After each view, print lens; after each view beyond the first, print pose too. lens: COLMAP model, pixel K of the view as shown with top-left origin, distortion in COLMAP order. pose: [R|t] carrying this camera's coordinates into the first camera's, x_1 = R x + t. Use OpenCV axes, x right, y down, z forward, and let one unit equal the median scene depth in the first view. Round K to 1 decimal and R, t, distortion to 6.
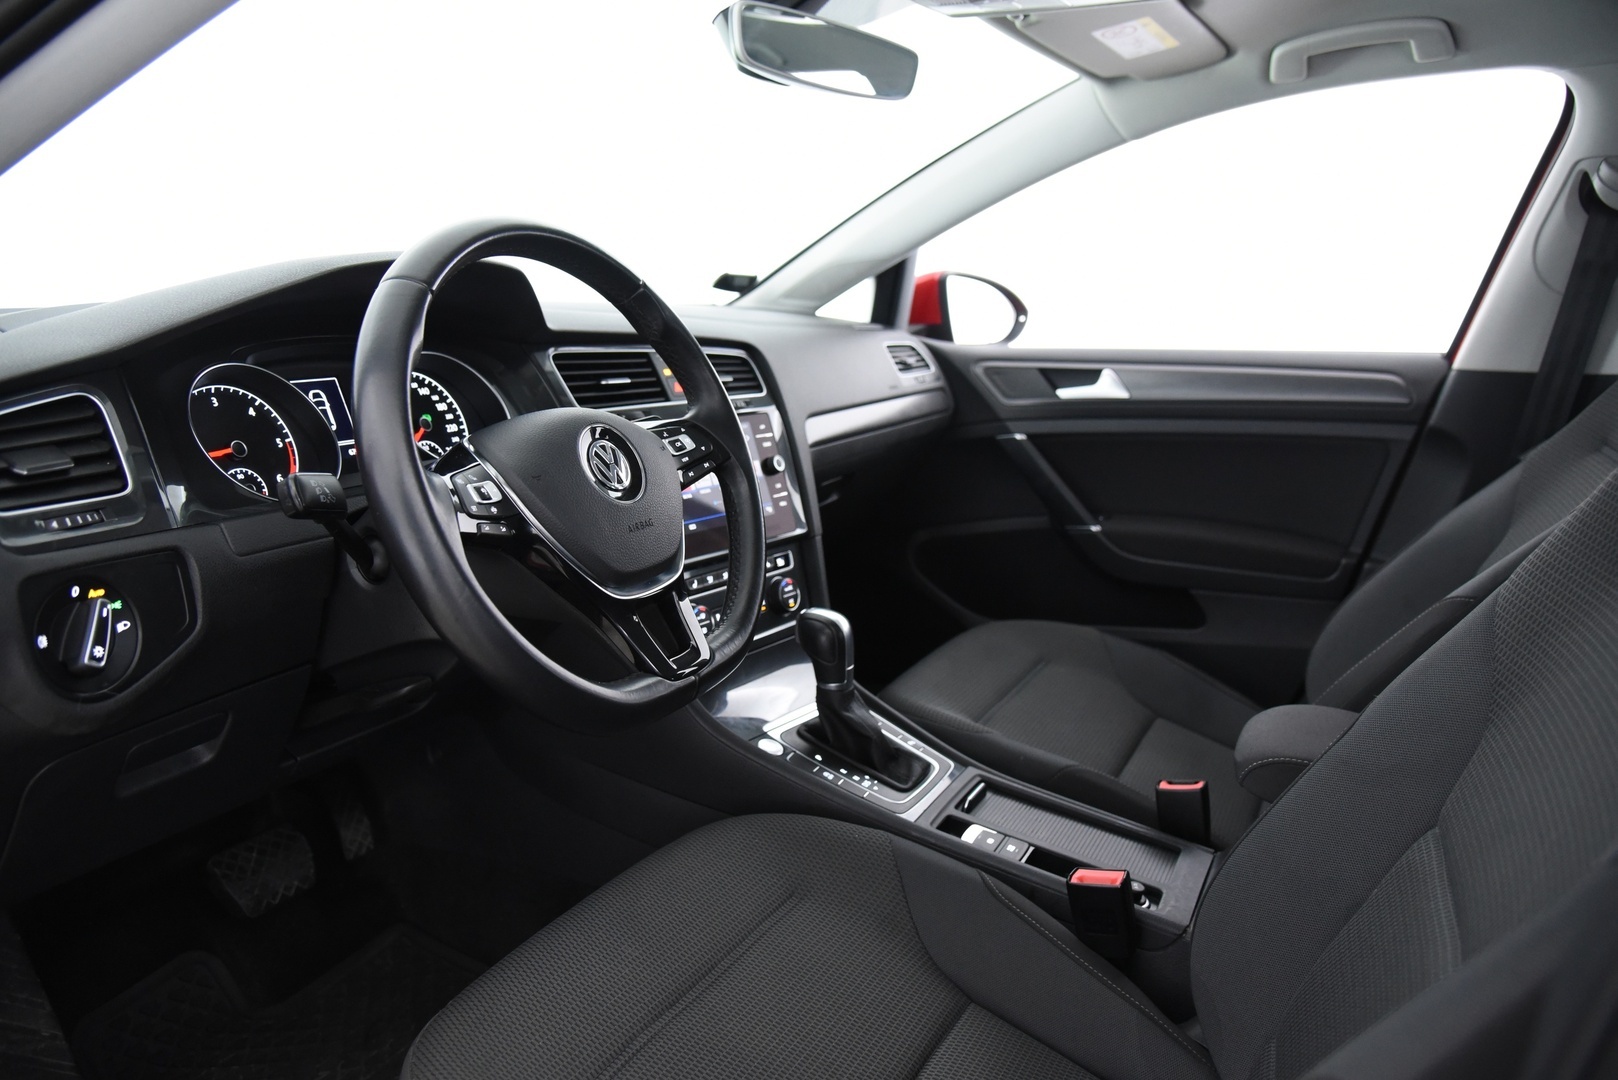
lens RADIAL K [[1127.6, 0, 809.0], [0, 1127.6, 540.0], [0, 0, 1]] dist [-0.138425, 0.081144]
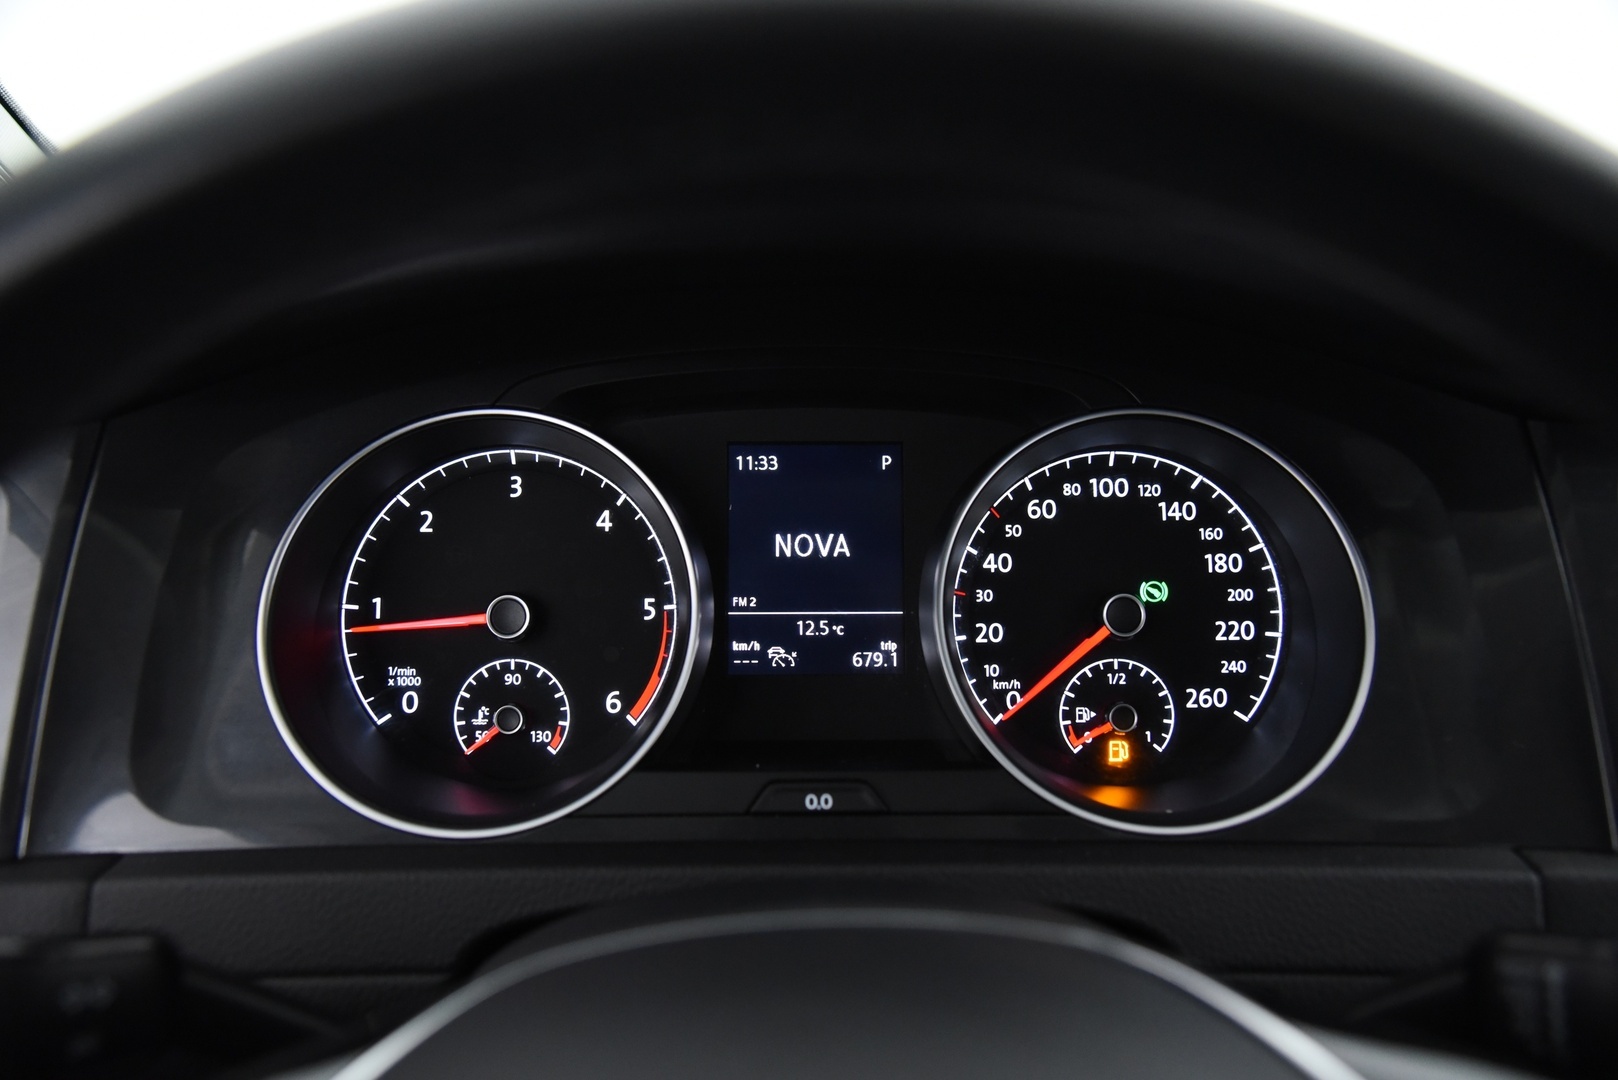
lens RADIAL K [[1364.8, 0, 810.6], [0, 1364.8, 491.3], [0, 0, 1]] dist [-0.043885, 0.003678]
pose [[0.474374, 0.262386, -0.840311, -0.038204], [-0.181059, 0.963221, 0.198552, -0.177904], [0.861503, 0.057958, 0.504435, 0.594927]]
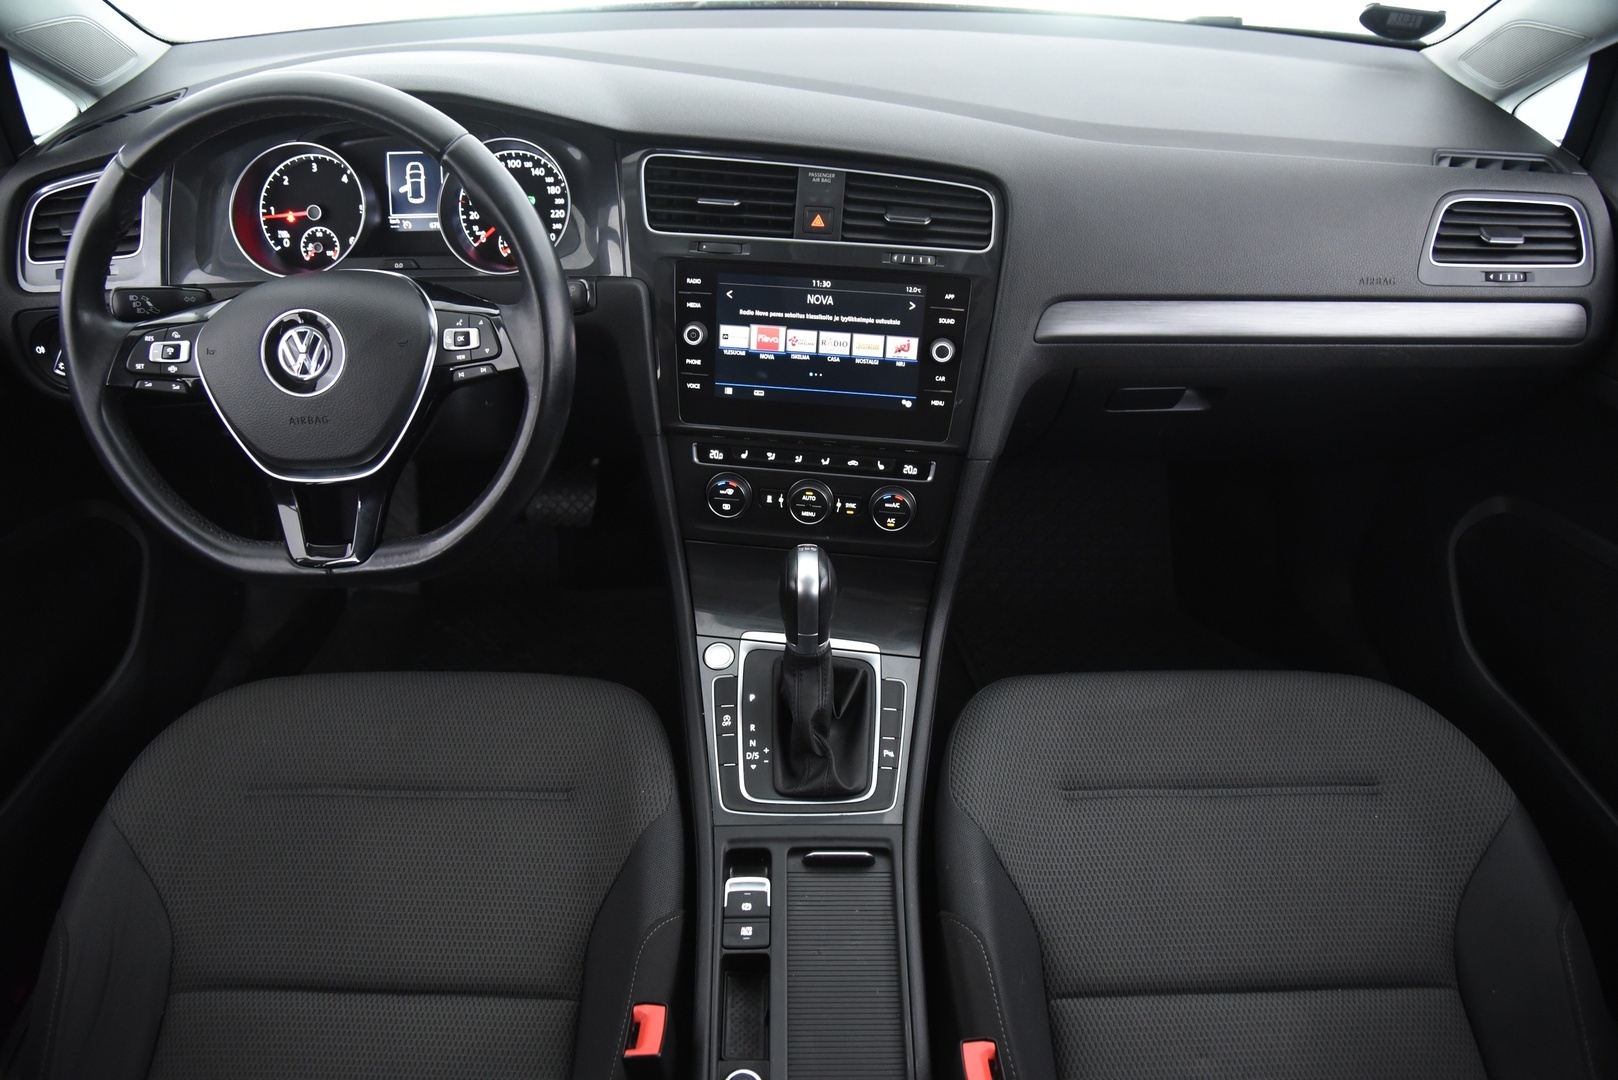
lens RADIAL K [[1127.6, 0, 809.0], [0, 1127.6, 540.0], [0, 0, 1]] dist [-0.138425, 0.081144]
pose [[0.472506, 0.519242, -0.712127, 0.569891], [-0.184600, 0.848402, 0.496121, -0.341855], [0.861778, -0.102962, 0.496728, 0.591980]]
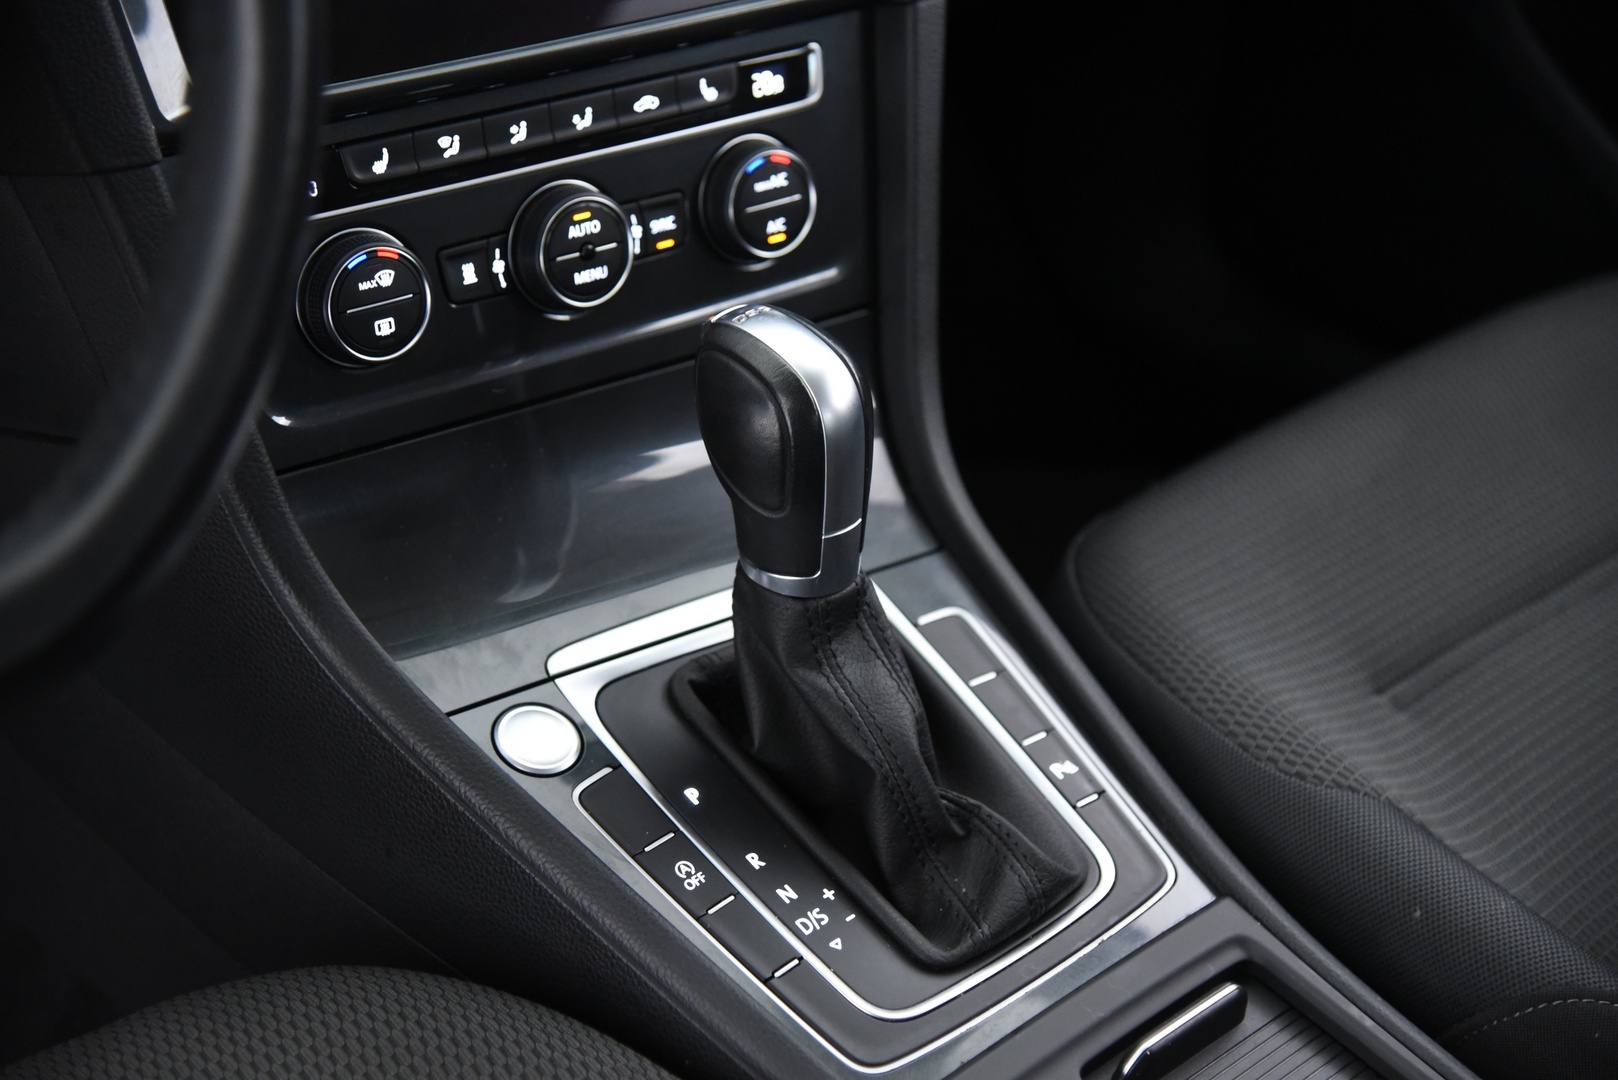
lens RADIAL K [[2887.6, 0, 809.0], [0, 2887.6, 540.0], [0, 0, 1]] dist [0.367282, -0.024403]
pose [[0.953194, 0.198899, -0.227728, 0.199100], [-0.114138, 0.934147, 0.338146, -0.139618], [0.279988, -0.296326, 0.913125, 0.291032]]
